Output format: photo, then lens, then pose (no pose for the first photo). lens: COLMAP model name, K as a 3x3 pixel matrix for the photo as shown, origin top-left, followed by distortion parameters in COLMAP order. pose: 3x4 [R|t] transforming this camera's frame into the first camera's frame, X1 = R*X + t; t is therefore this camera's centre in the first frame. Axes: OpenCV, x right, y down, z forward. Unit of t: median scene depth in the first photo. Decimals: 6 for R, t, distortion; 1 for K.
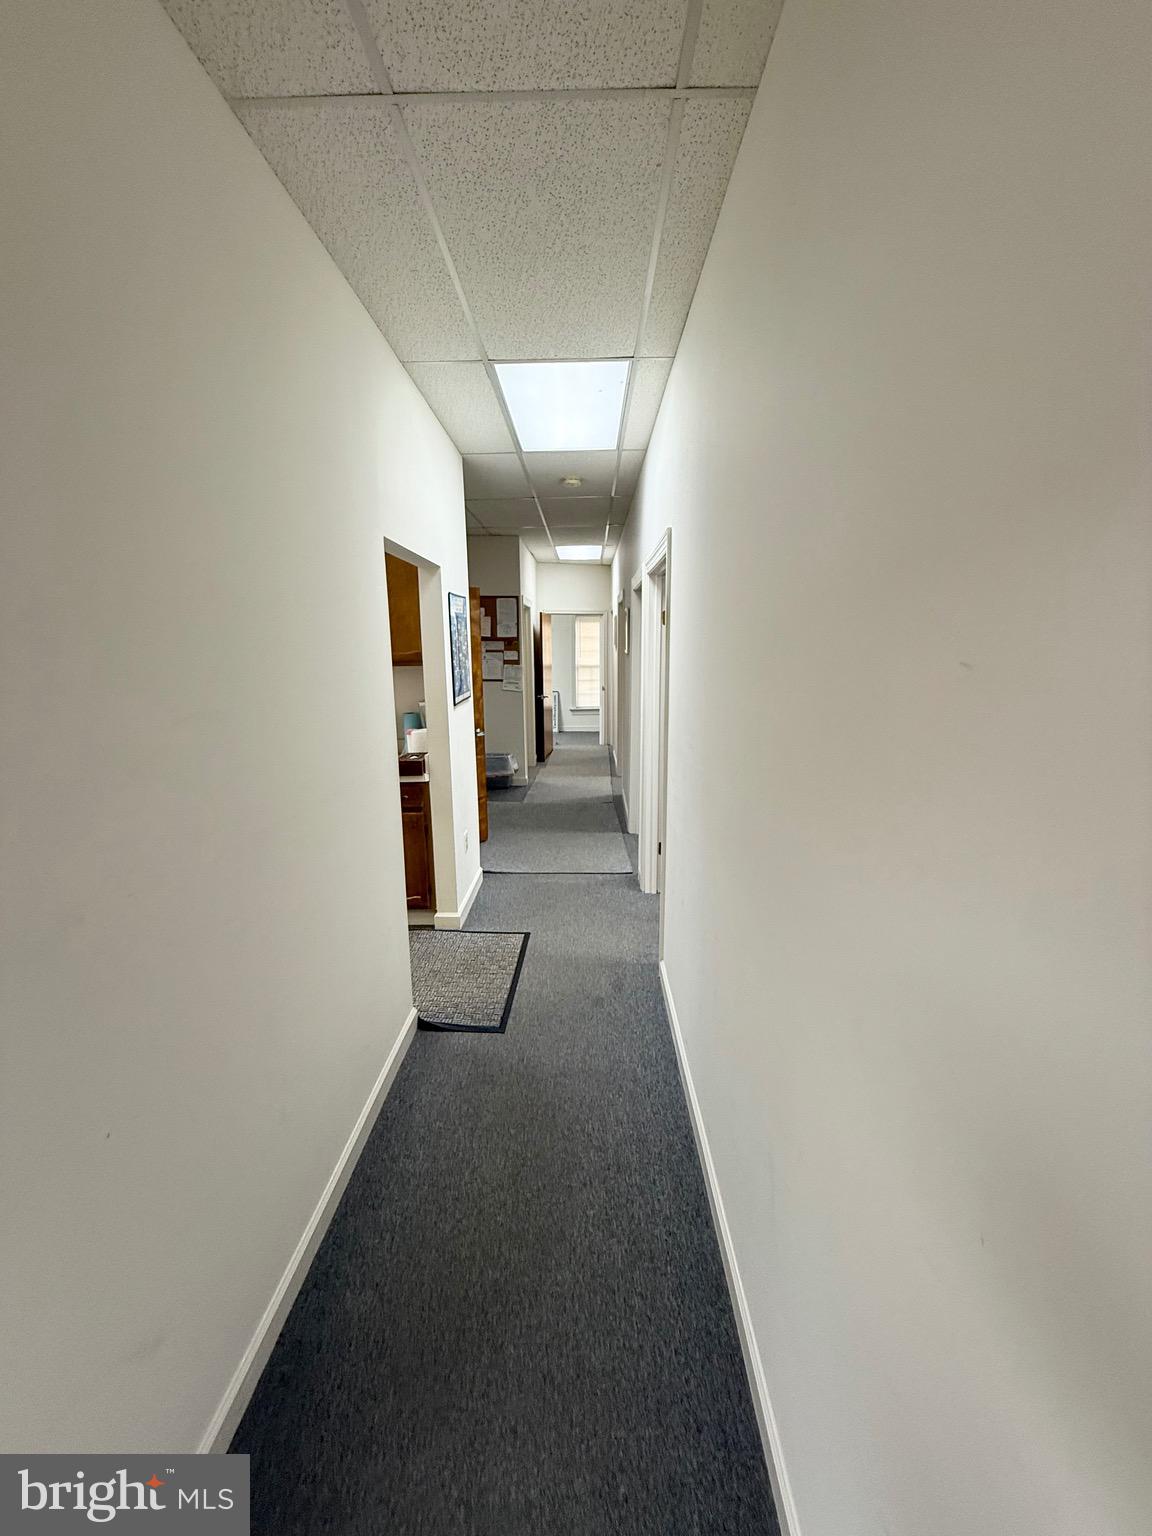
lens RADIAL K [[612.3, 0, 576.4], [0, 612.3, 766.5], [0, 0, 1]] dist [0.000787, 0.000299]
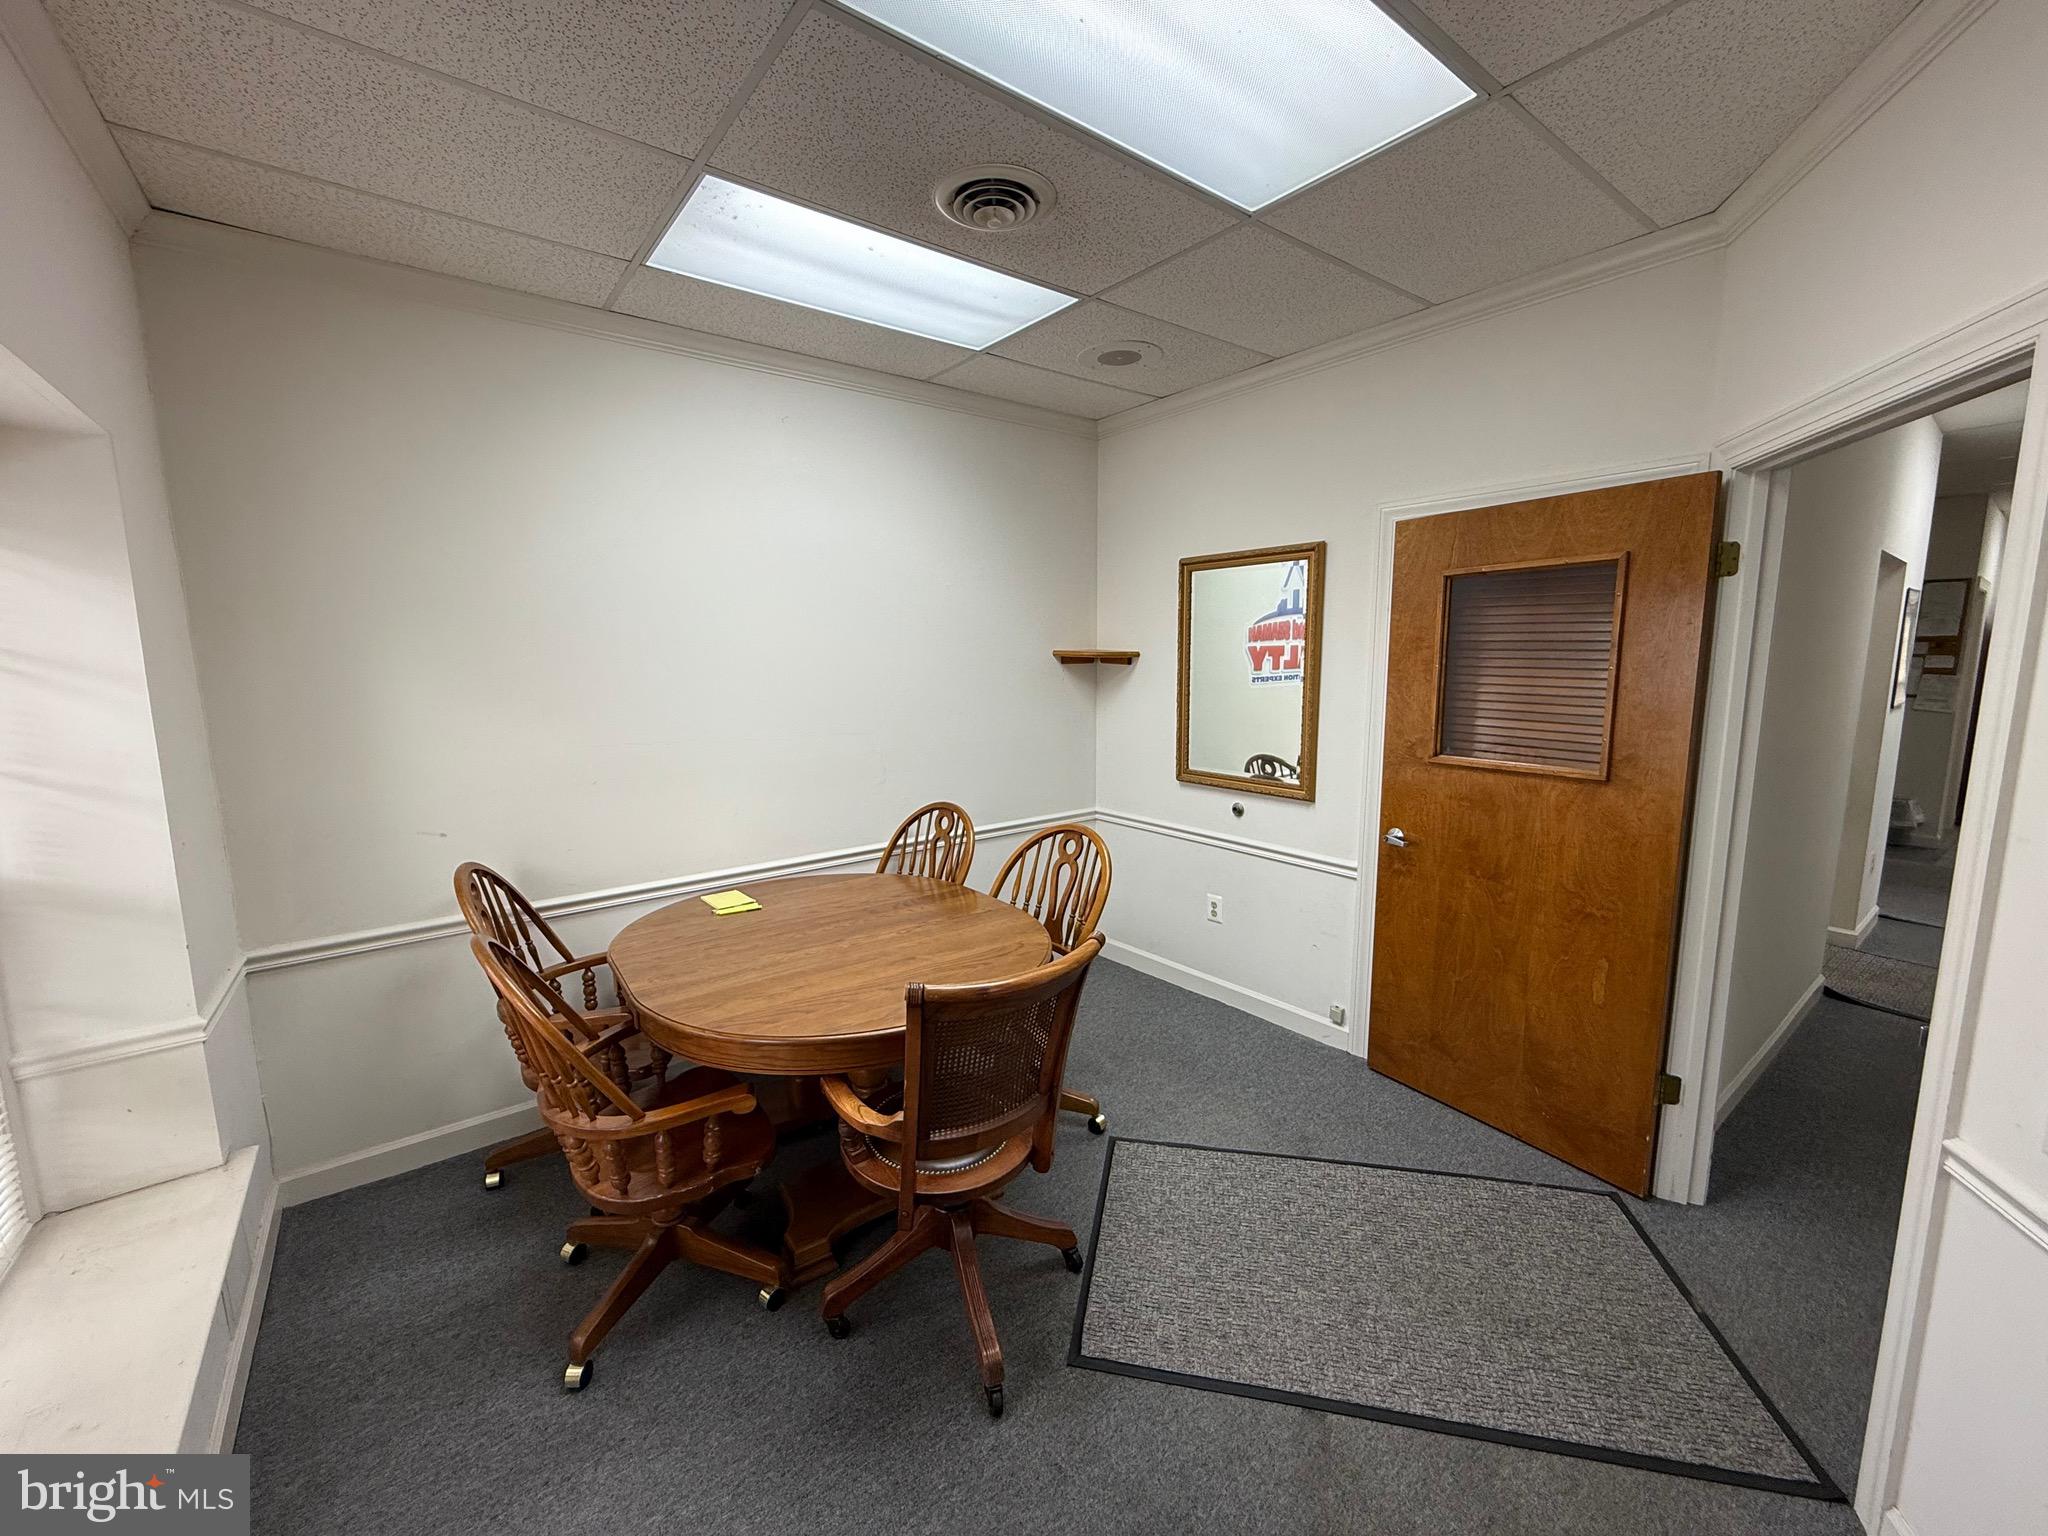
lens RADIAL K [[816.4, 0, 1022.6], [0, 816.4, 769.3], [0, 0, 1]] dist [0.000787, 0.000299]
pose [[0.628961, 0.113201, -0.769151, -0.033938], [-0.155519, 0.987665, 0.018188, 0.091840], [0.761723, 0.108179, 0.638808, -0.411489]]
